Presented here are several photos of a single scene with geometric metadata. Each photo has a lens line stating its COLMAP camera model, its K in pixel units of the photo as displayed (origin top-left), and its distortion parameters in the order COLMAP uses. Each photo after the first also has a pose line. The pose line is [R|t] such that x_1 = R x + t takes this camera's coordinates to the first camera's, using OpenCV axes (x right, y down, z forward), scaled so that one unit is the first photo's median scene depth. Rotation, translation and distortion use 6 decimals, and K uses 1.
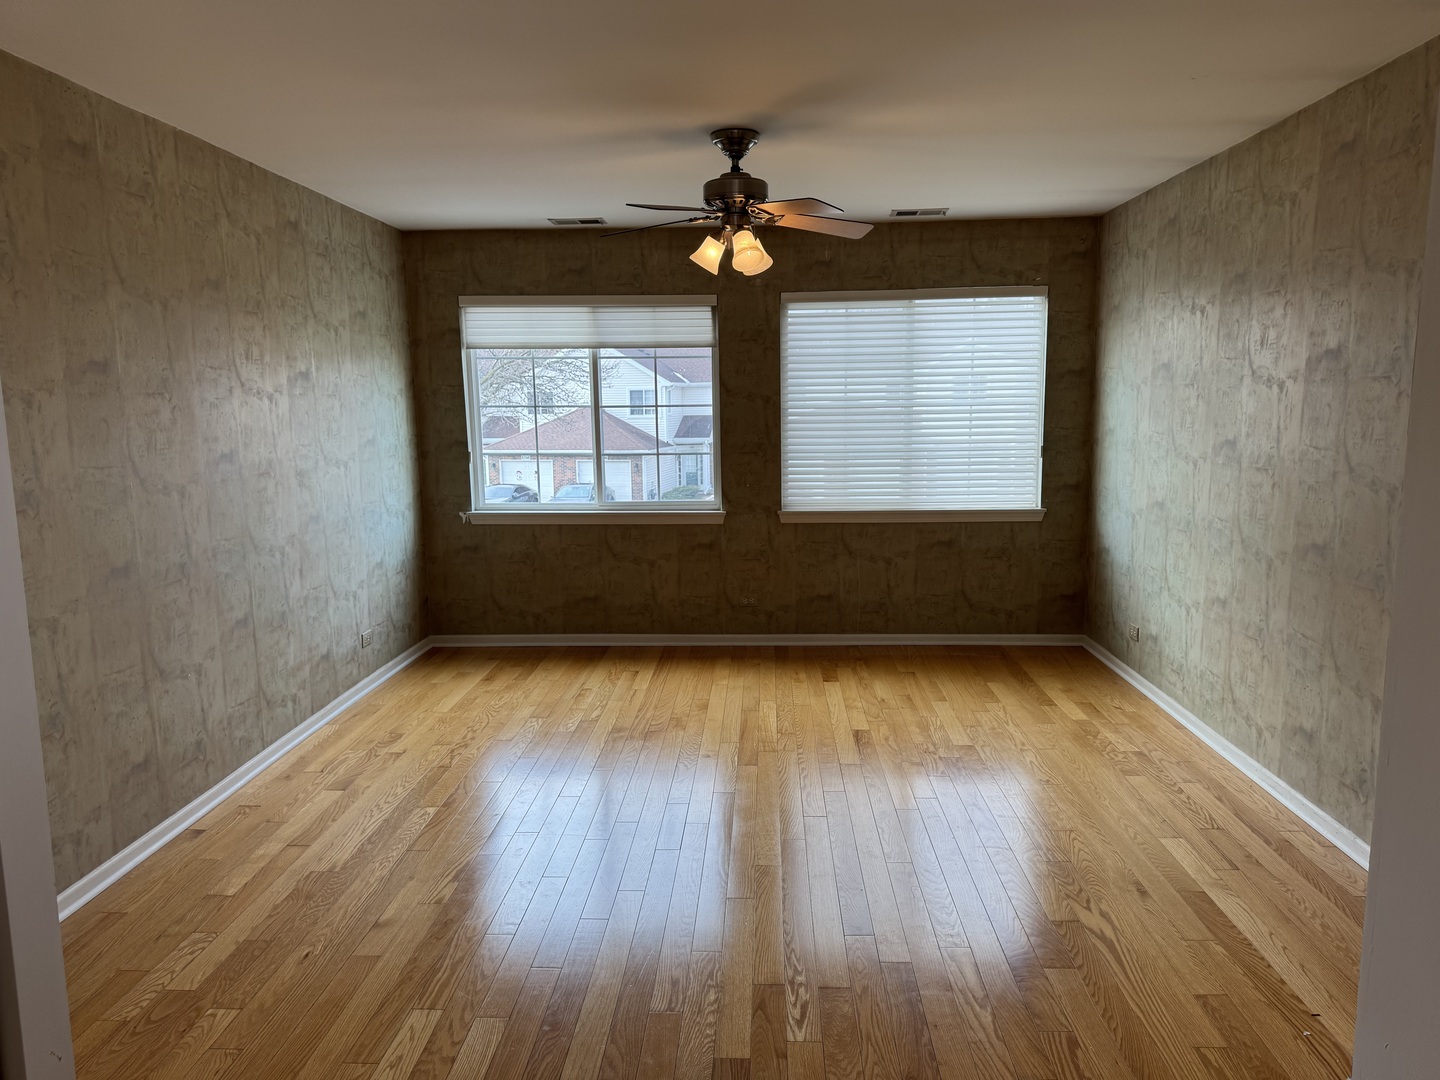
lens RADIAL K [[1026.4, 0, 716.1], [0, 1026.4, 547.8], [0, 0, 1]] dist [0.020512, -0.014847]
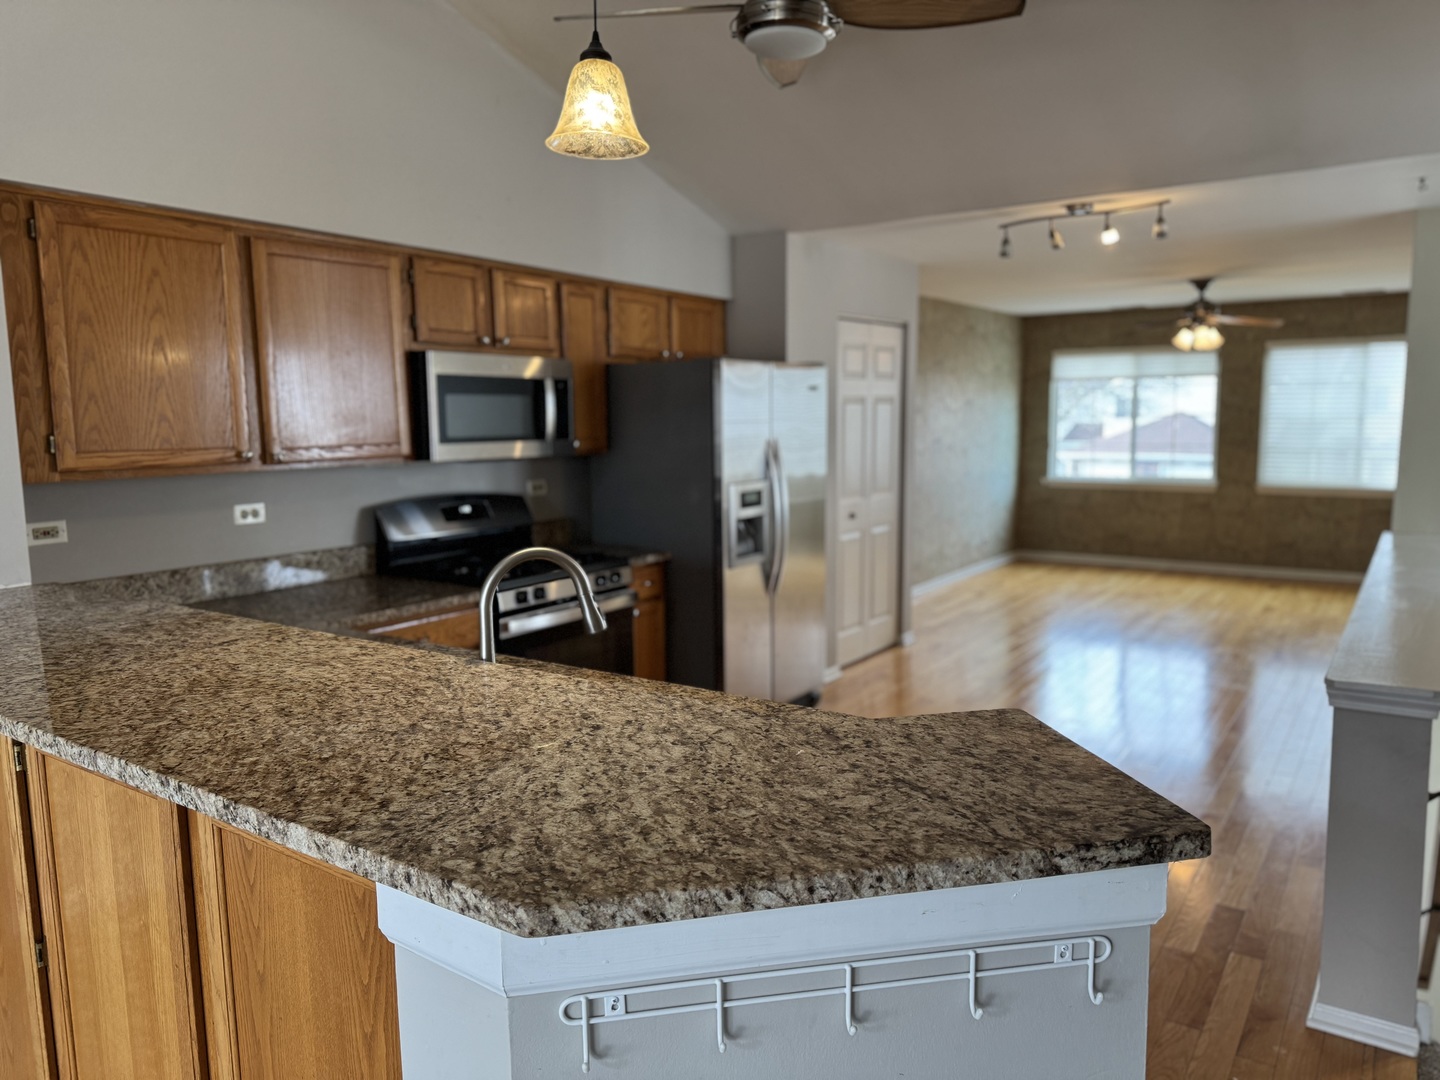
lens RADIAL K [[1026.4, 0, 719.4], [0, 1026.4, 546.9], [0, 0, 1]] dist [0.020512, -0.014847]
pose [[0.853729, 0.074988, -0.515290, 0.189014], [-0.073501, 0.997023, 0.023315, 0.084426], [0.515504, 0.017970, 0.856699, -0.769121]]
